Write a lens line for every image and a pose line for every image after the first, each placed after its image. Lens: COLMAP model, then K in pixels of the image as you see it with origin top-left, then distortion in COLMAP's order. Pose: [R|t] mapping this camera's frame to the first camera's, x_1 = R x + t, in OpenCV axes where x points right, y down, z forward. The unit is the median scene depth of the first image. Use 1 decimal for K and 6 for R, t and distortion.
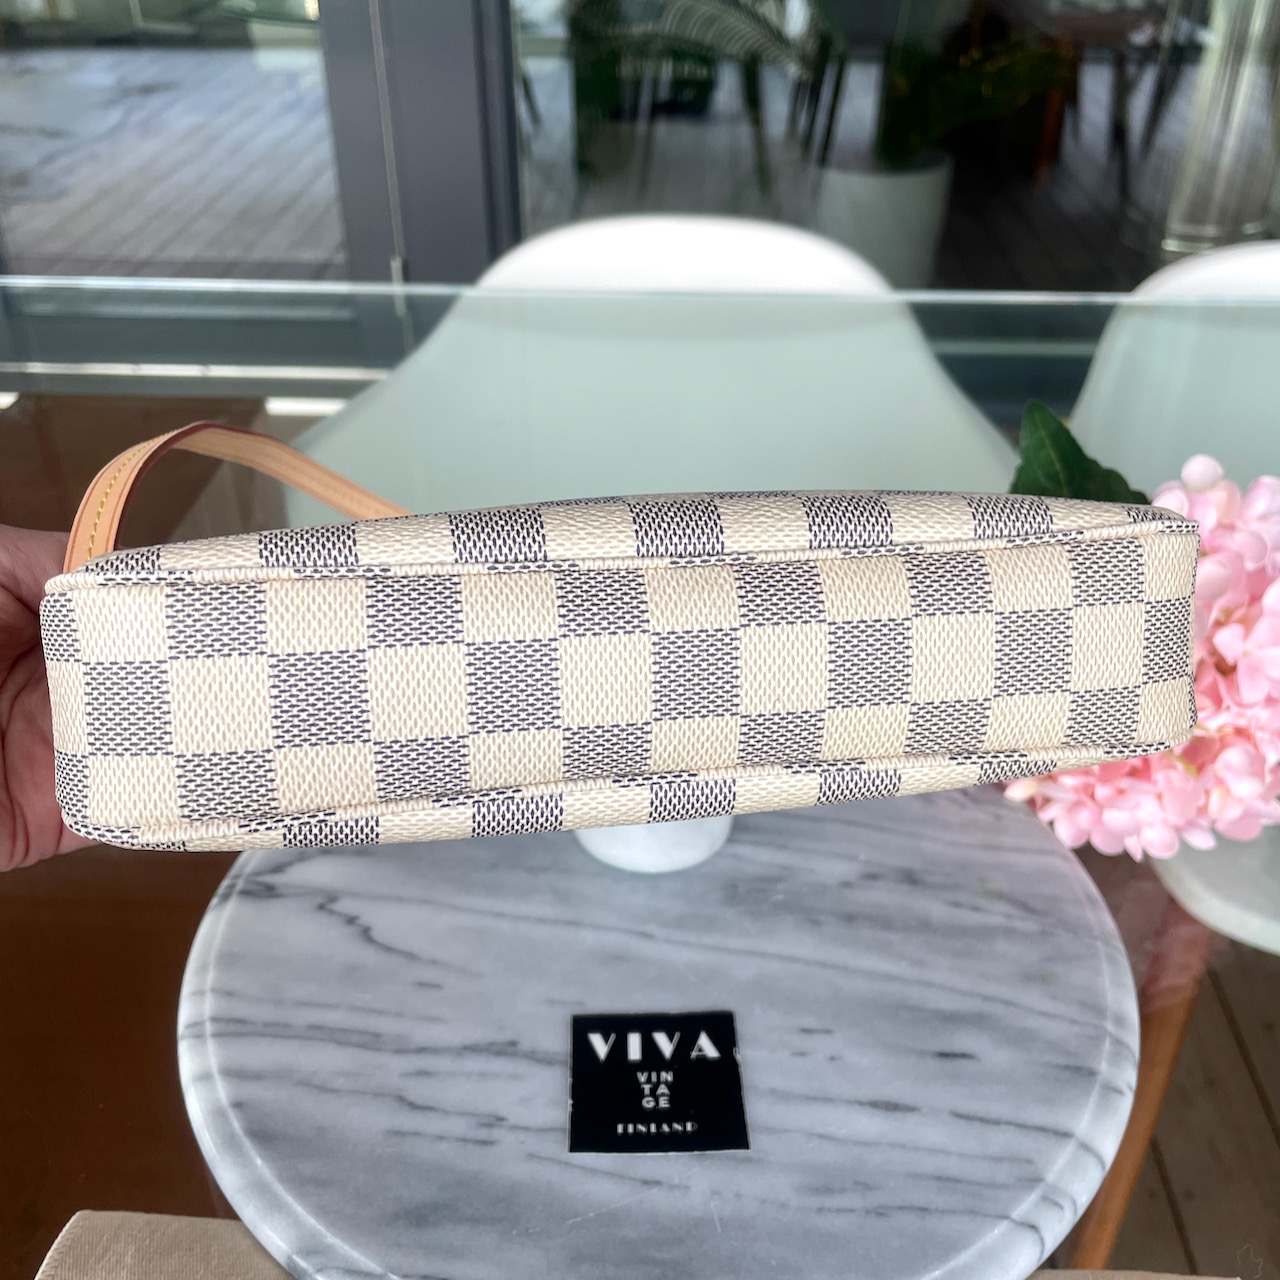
lens RADIAL K [[1300.1, 0, 642.9], [0, 1300.1, 652.0], [0, 0, 1]] dist [0.039897, -0.022882]
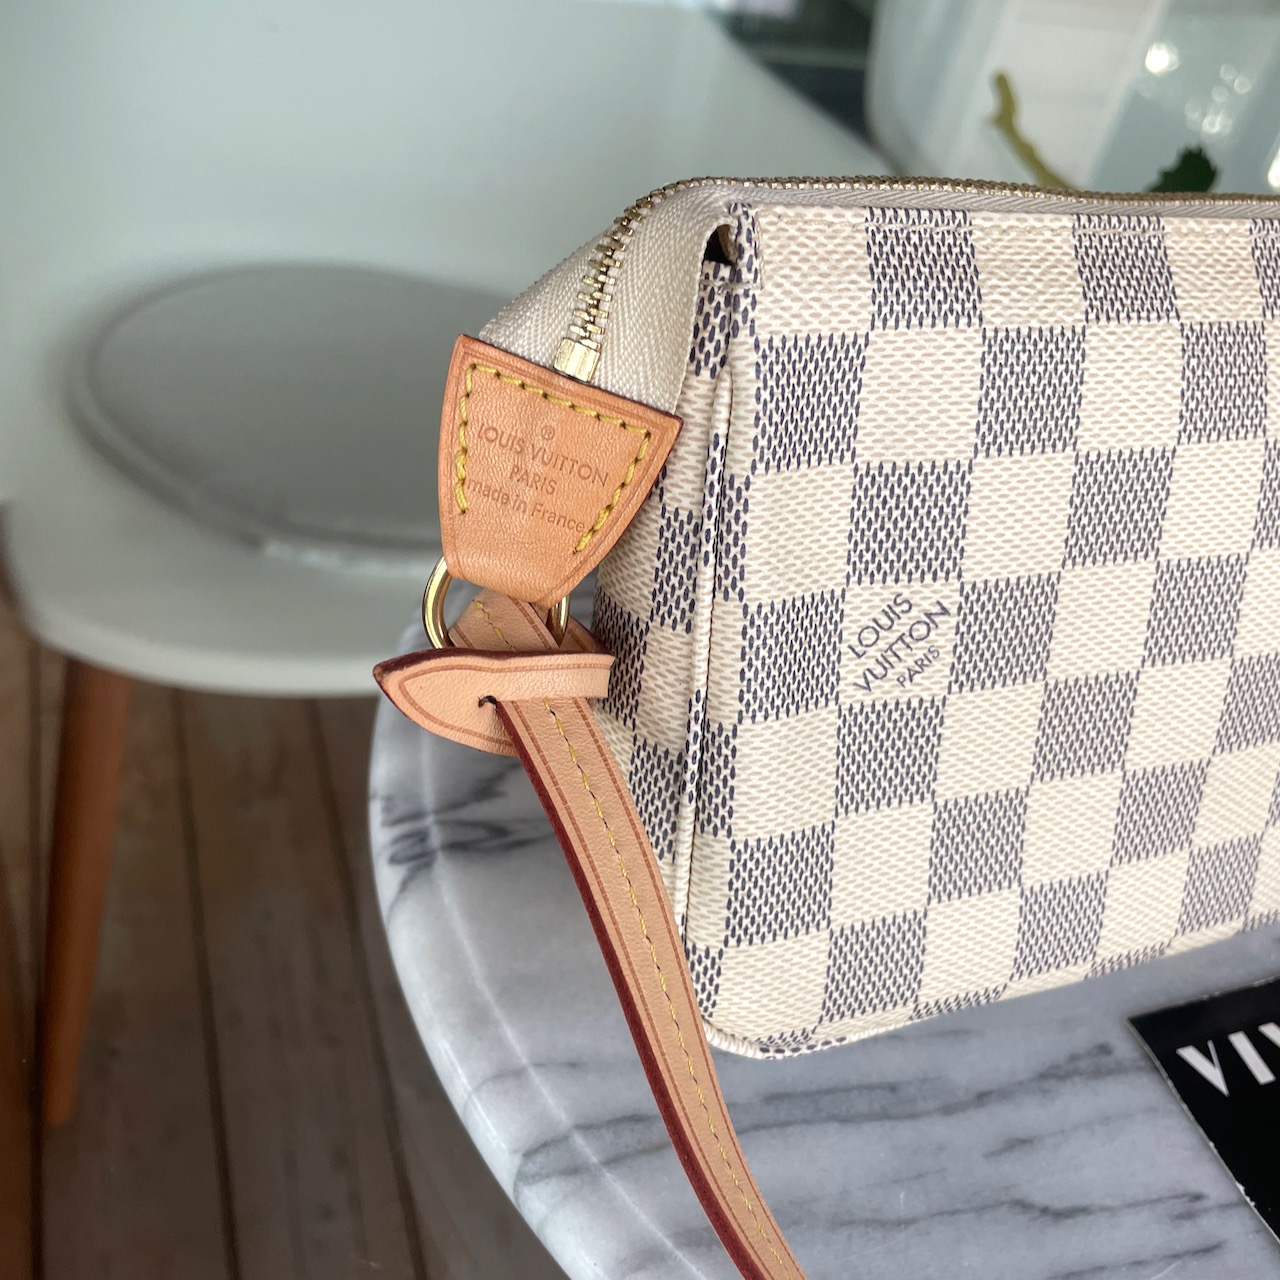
lens RADIAL K [[1283.8, 0, 641.8], [0, 1283.8, 635.6], [0, 0, 1]] dist [0.101550, -0.154724]
pose [[0.916868, -0.104172, 0.385360, -0.496451], [0.033164, 0.981891, 0.186524, 0.006296], [-0.397812, -0.158238, 0.903718, 0.596714]]
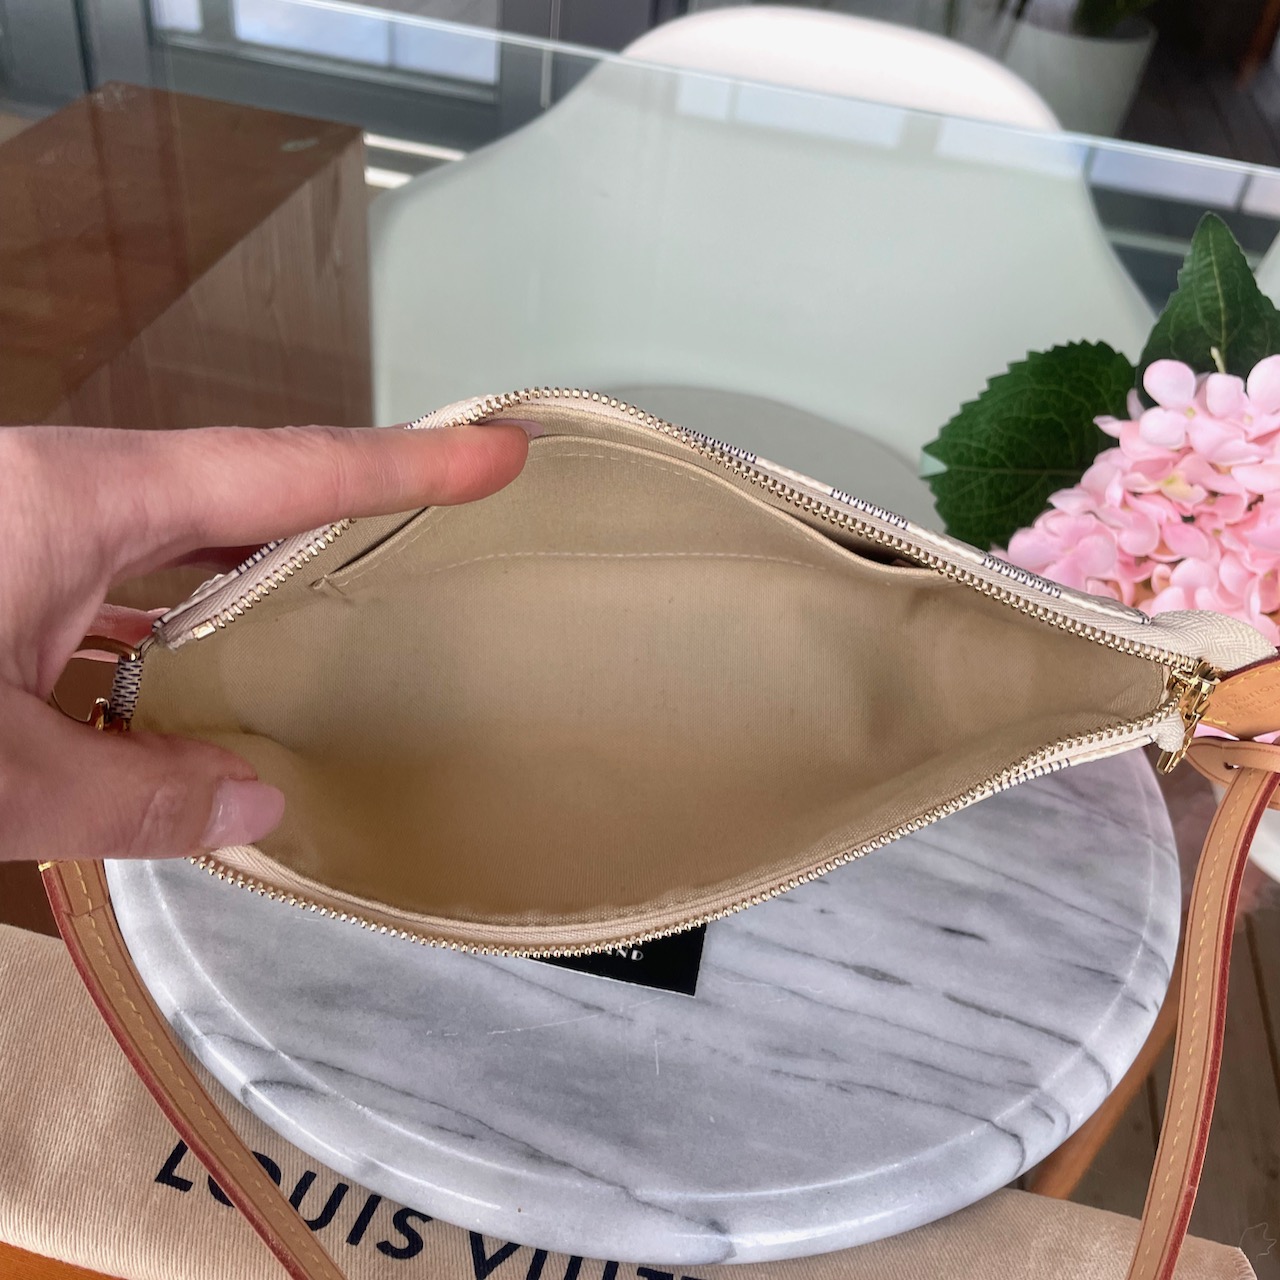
lens RADIAL K [[1250.4, 0, 647.4], [0, 1250.4, 675.8], [0, 0, 1]] dist [0.086087, -0.125810]
pose [[0.984573, 0.171611, -0.034136, 0.030487], [-0.165495, 0.976685, 0.136742, 0.059794], [0.056807, -0.128984, 0.990018, 0.175239]]
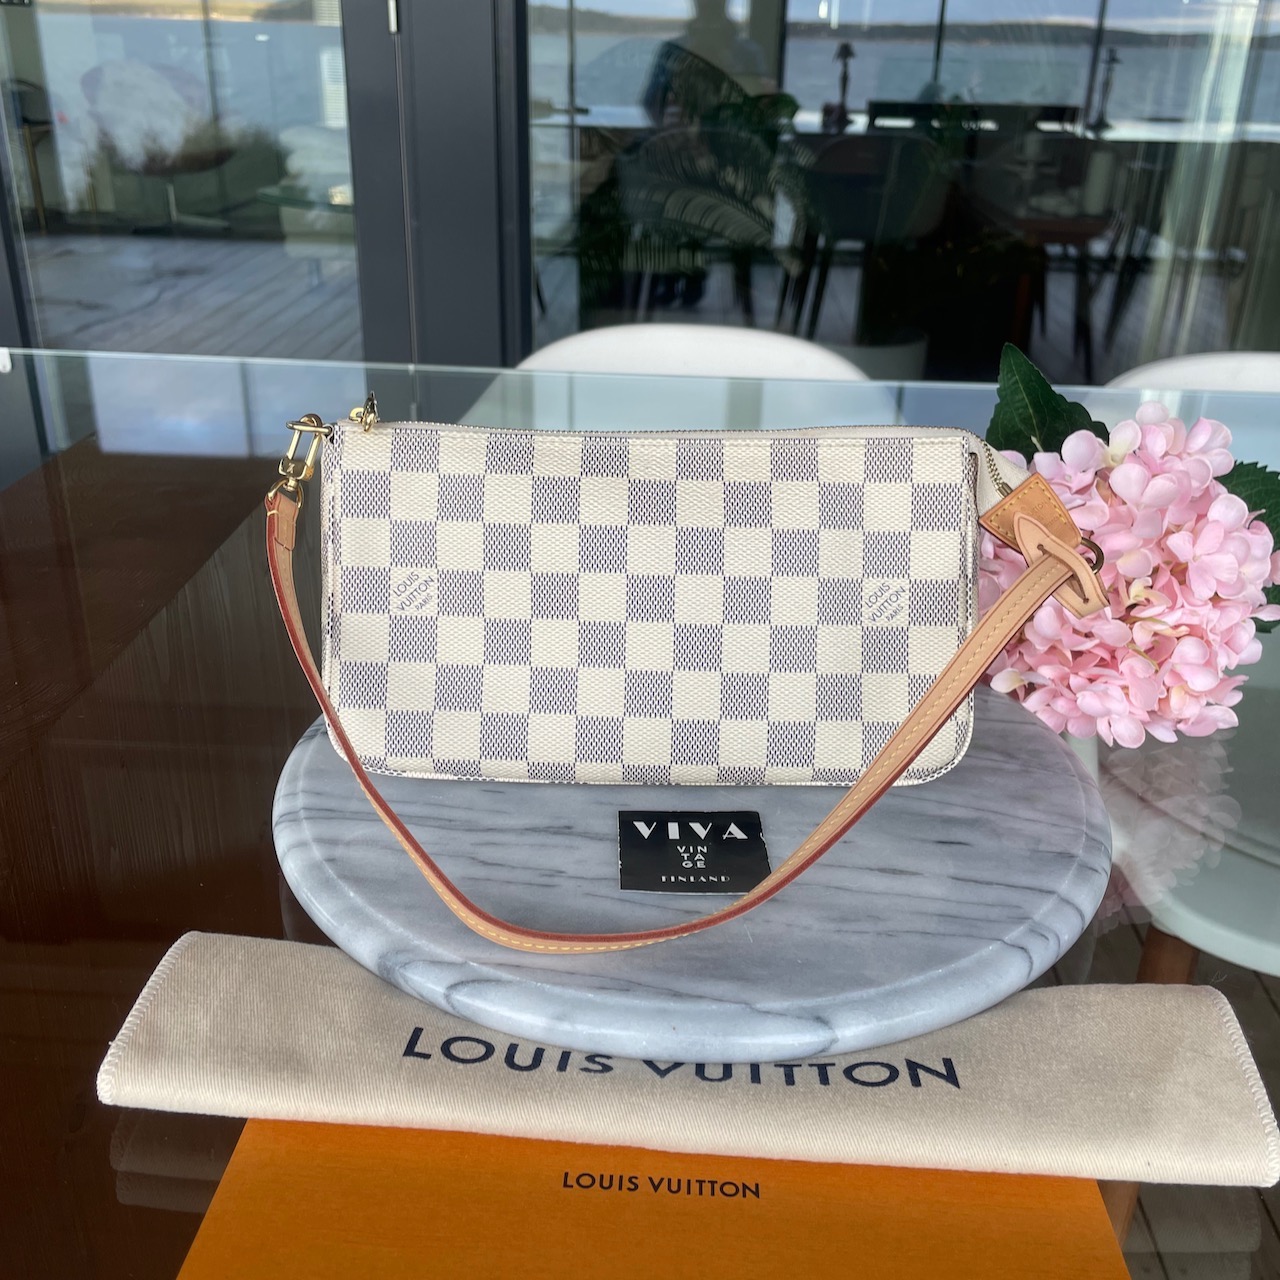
lens RADIAL K [[1283.8, 0, 641.8], [0, 1283.8, 635.6], [0, 0, 1]] dist [0.101550, -0.154724]
pose [[0.999707, 0.022387, 0.009183, -0.049341], [-0.020705, 0.987829, -0.154161, 0.310342], [-0.012522, 0.153926, 0.988003, -0.152840]]
